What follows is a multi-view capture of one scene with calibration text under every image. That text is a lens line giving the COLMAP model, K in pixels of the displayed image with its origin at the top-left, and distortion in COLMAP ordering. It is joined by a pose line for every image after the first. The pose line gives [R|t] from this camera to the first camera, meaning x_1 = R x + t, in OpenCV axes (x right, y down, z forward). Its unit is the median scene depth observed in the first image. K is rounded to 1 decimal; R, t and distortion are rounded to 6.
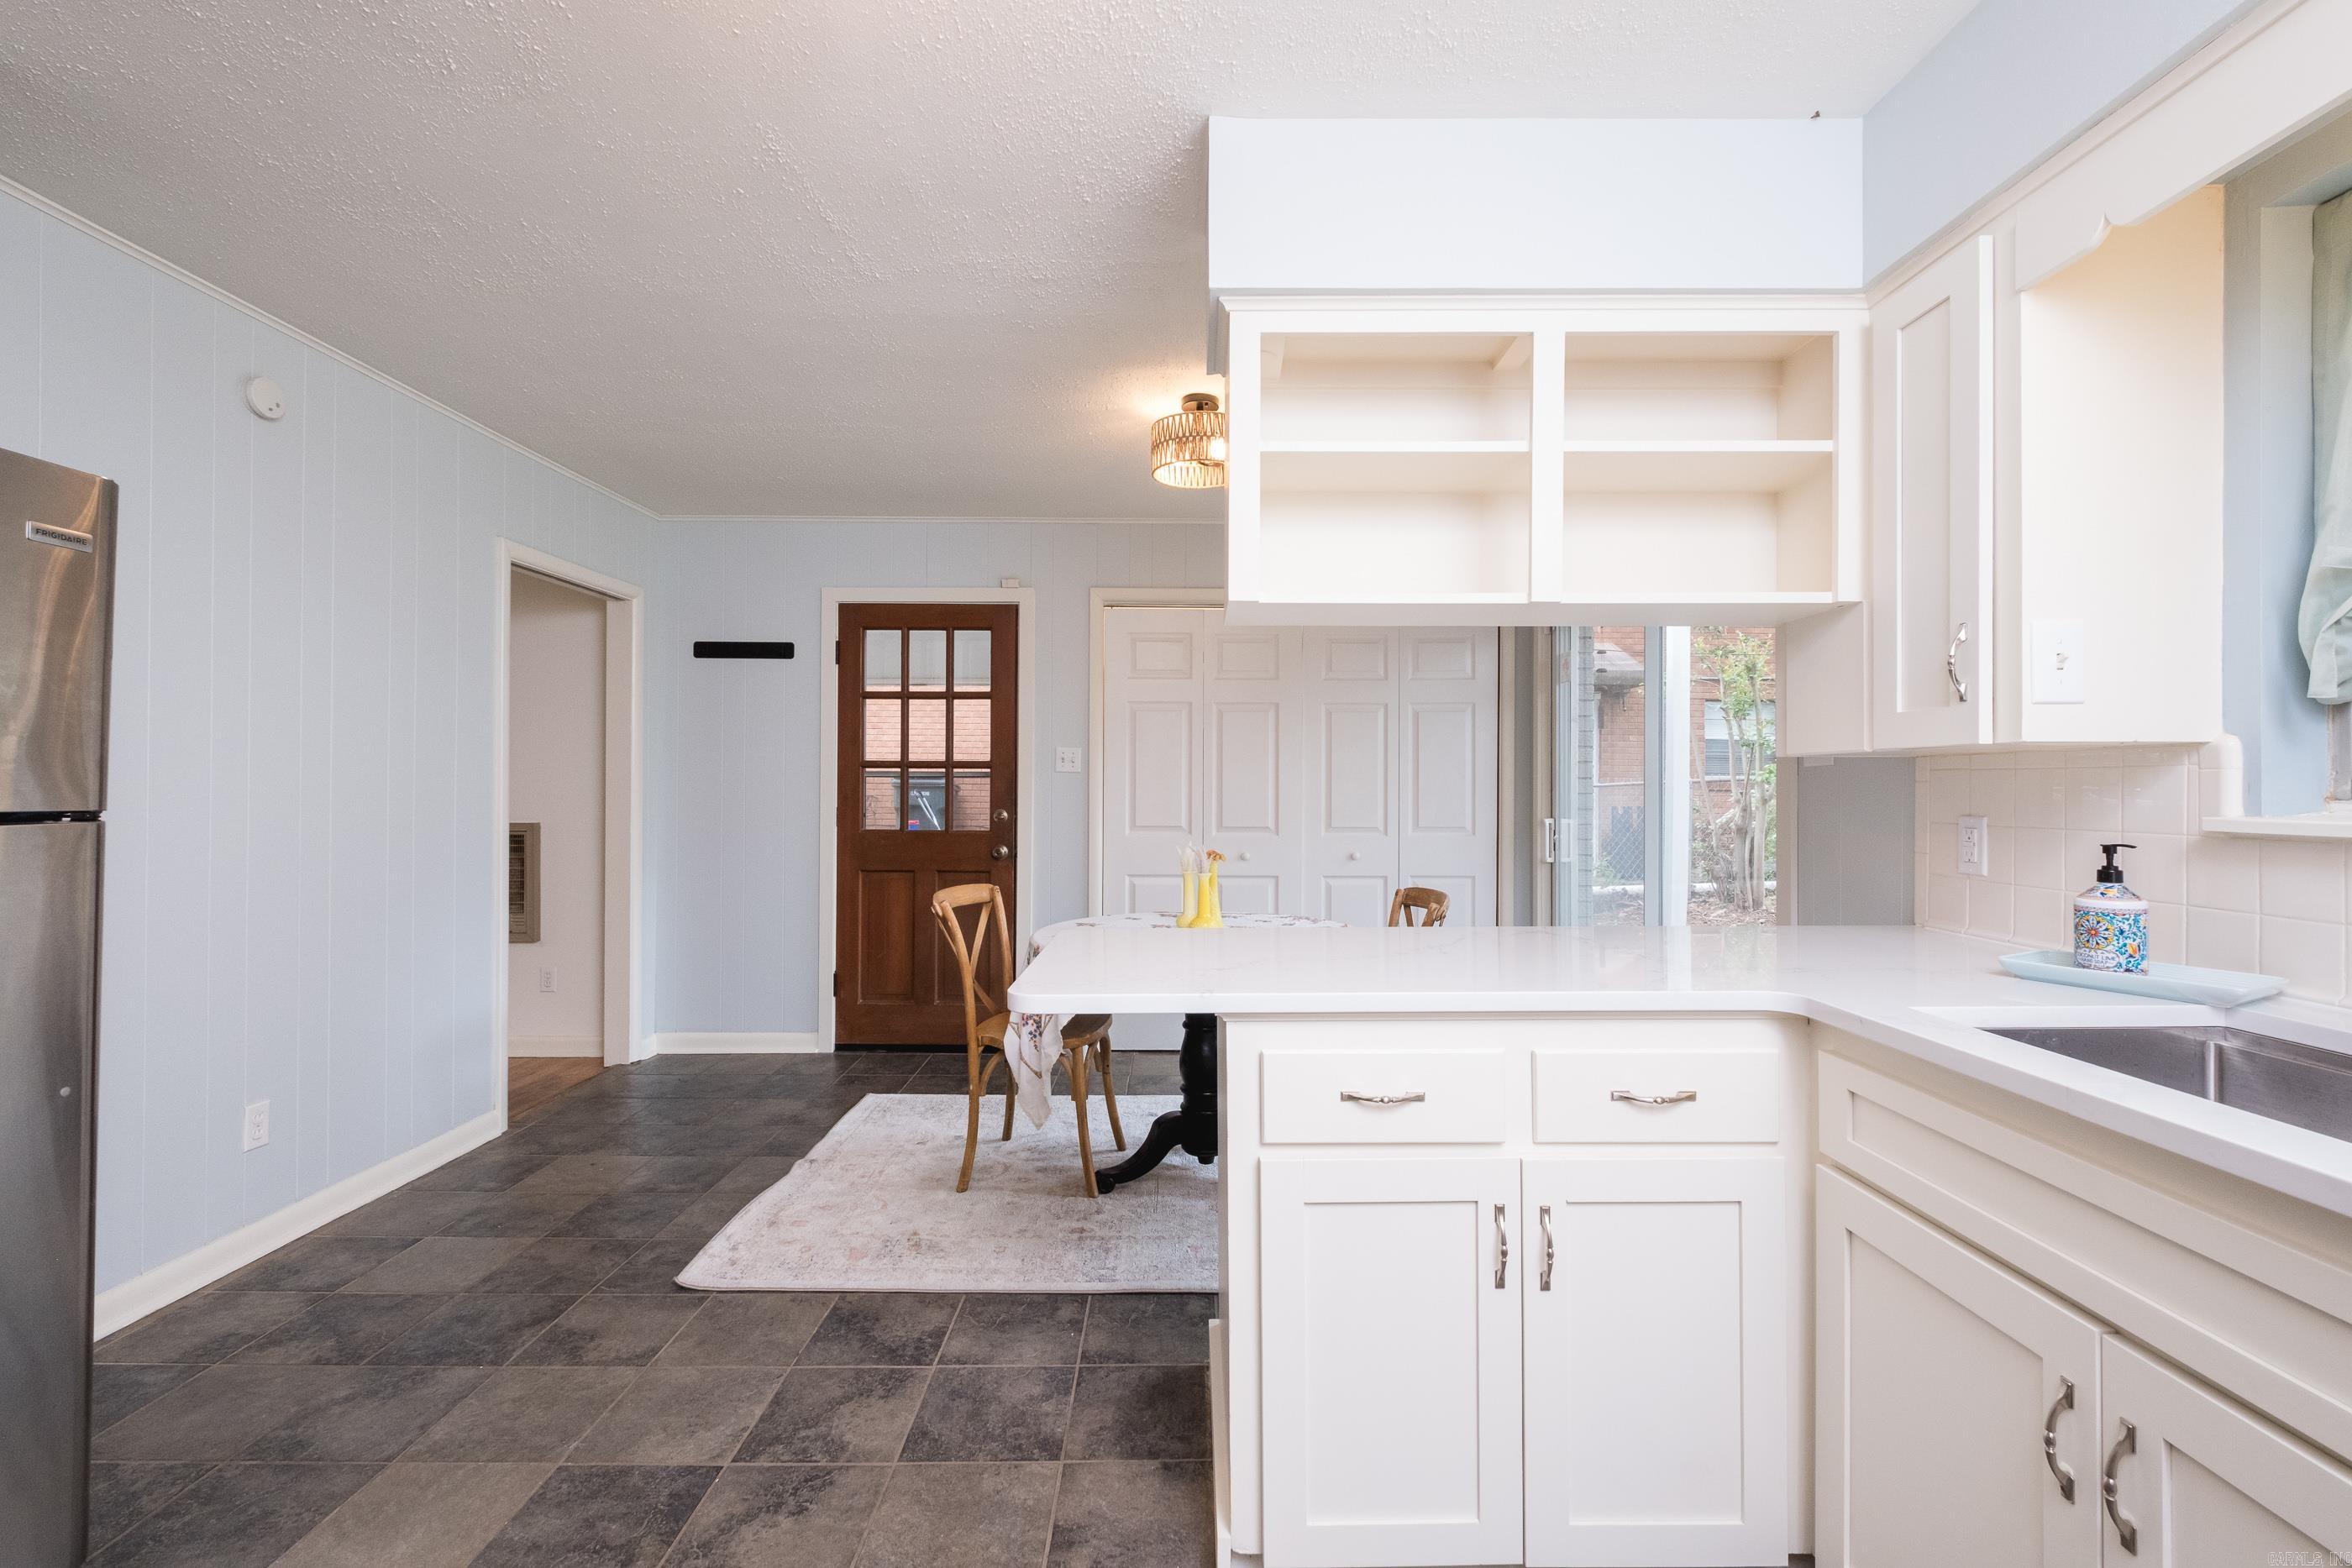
lens RADIAL K [[1009.2, 0, 1187.1], [0, 1009.2, 788.8], [0, 0, 1]] dist [0.003334, -0.002289]
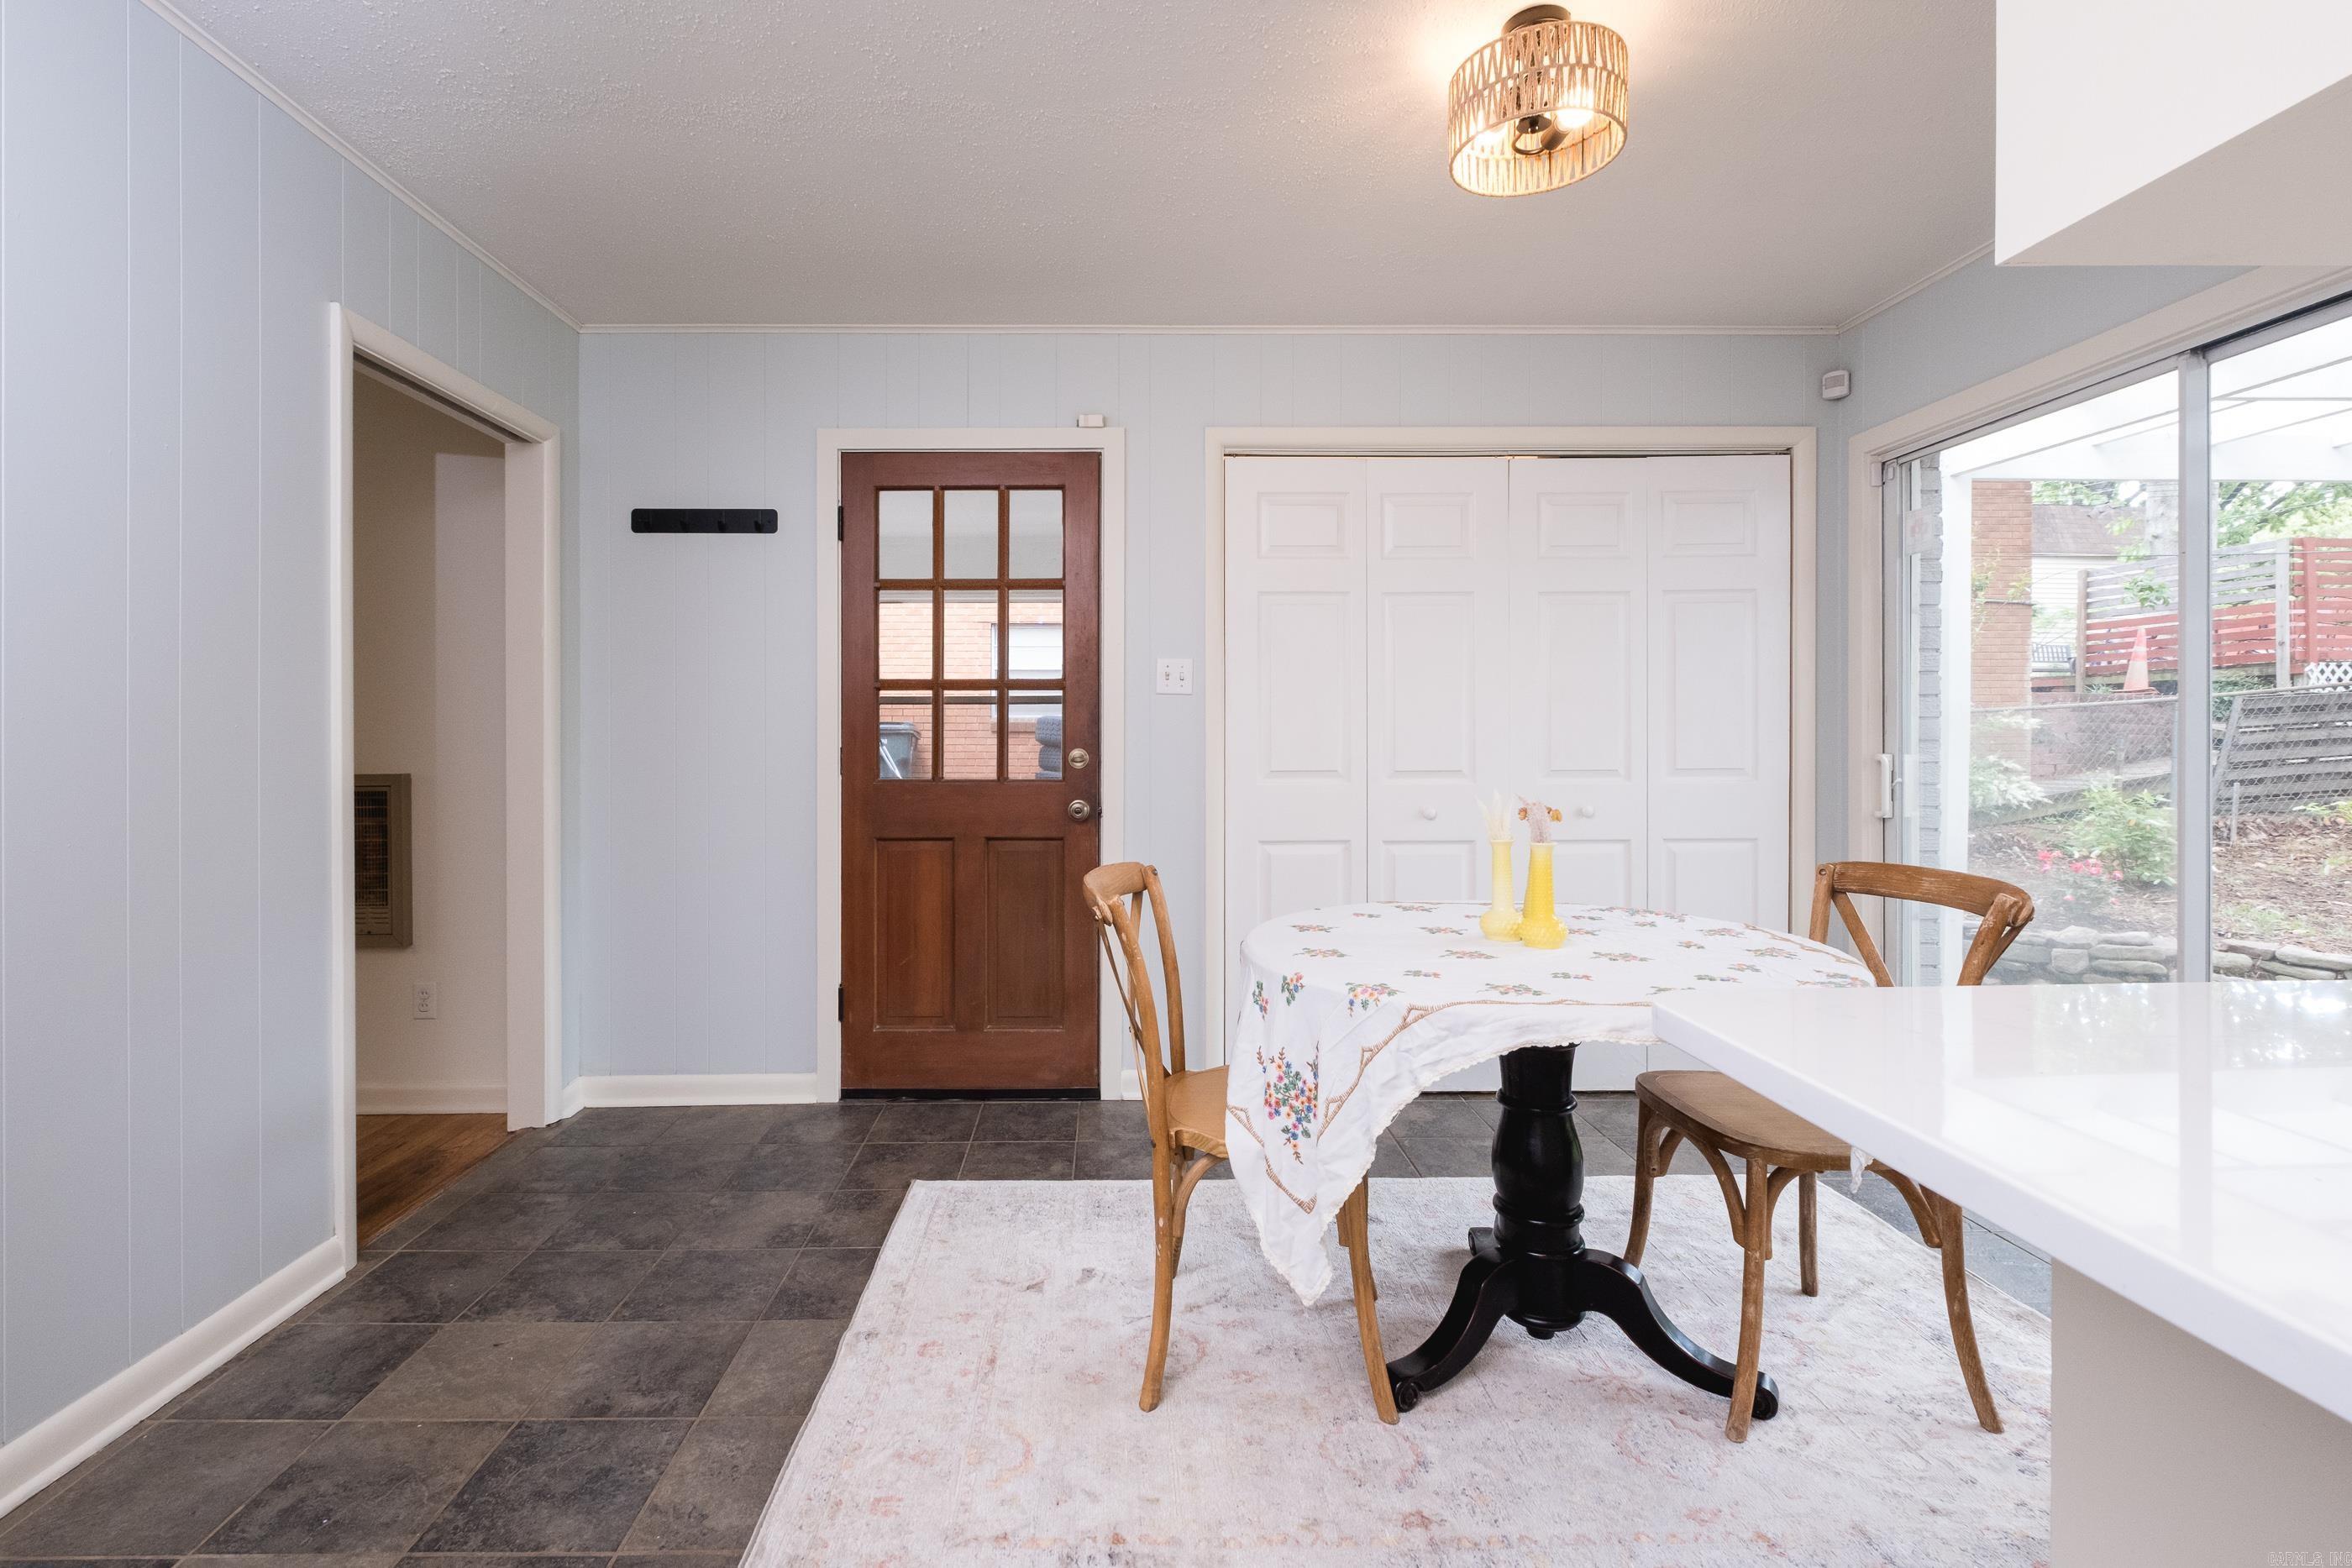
lens RADIAL K [[1009.2, 0, 1085.5], [0, 1009.2, 747.1], [0, 0, 1]] dist [0.003334, -0.002289]
pose [[0.999915, -0.009546, 0.008876, -0.190891], [0.009522, 0.999951, 0.002791, 0.018115], [-0.008902, -0.002707, 0.999957, 0.316028]]
